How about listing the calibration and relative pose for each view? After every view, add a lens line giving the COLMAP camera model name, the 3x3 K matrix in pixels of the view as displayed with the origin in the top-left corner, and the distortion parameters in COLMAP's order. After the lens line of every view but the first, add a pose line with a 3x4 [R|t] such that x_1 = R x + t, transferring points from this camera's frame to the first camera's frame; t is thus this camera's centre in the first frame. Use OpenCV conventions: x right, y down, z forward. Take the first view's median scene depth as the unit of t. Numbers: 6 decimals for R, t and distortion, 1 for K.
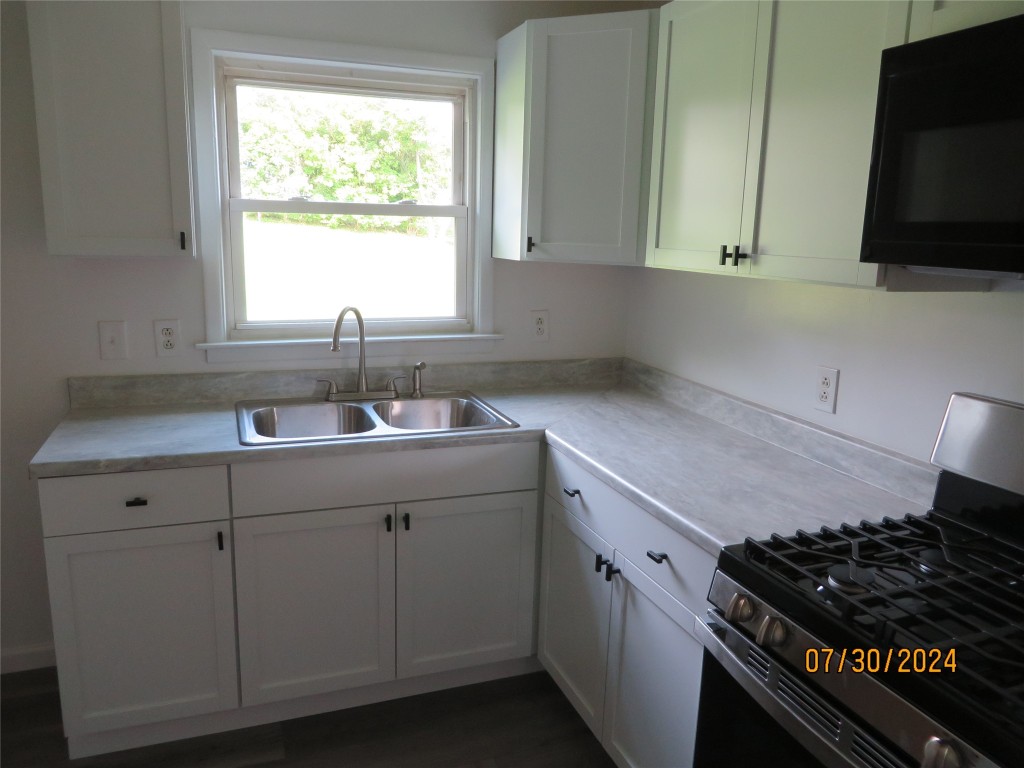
lens RADIAL K [[764.2, 0, 513.6], [0, 764.2, 382.1], [0, 0, 1]] dist [-0.030882, 0.013012]
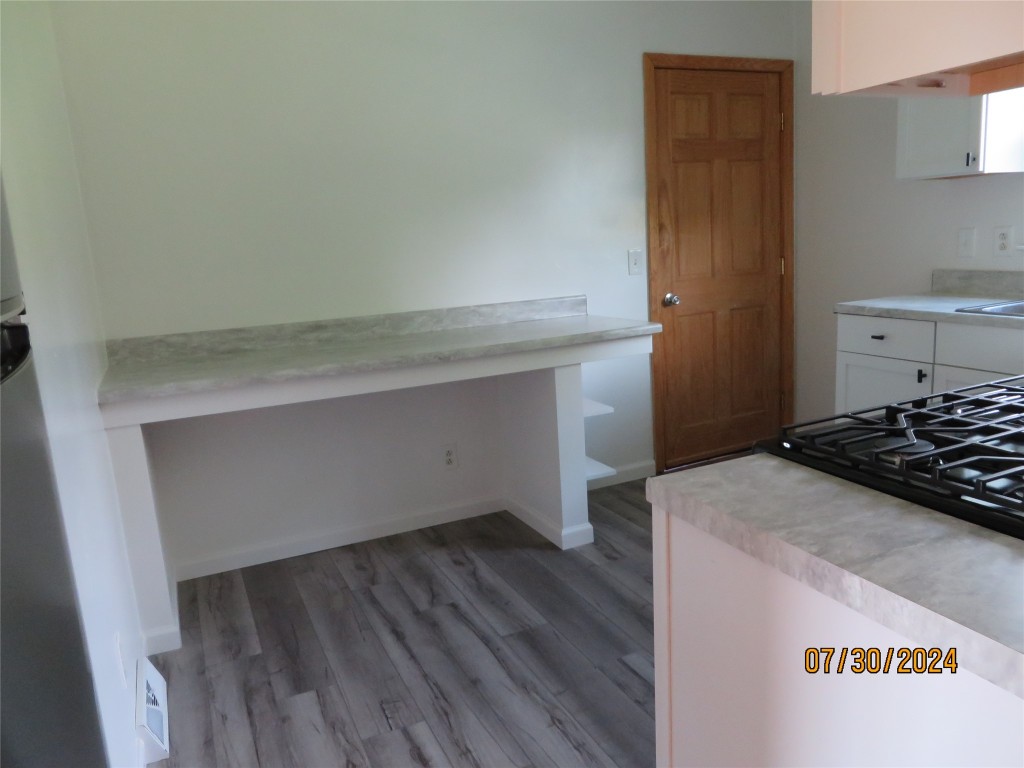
lens RADIAL K [[764.2, 0, 509.9], [0, 764.2, 383.9], [0, 0, 1]] dist [-0.030882, 0.013012]
pose [[0.066810, 0.161136, -0.984668, 0.854822], [-0.135956, 0.979139, 0.151007, 0.106408], [0.988460, 0.123782, 0.087324, 0.129504]]
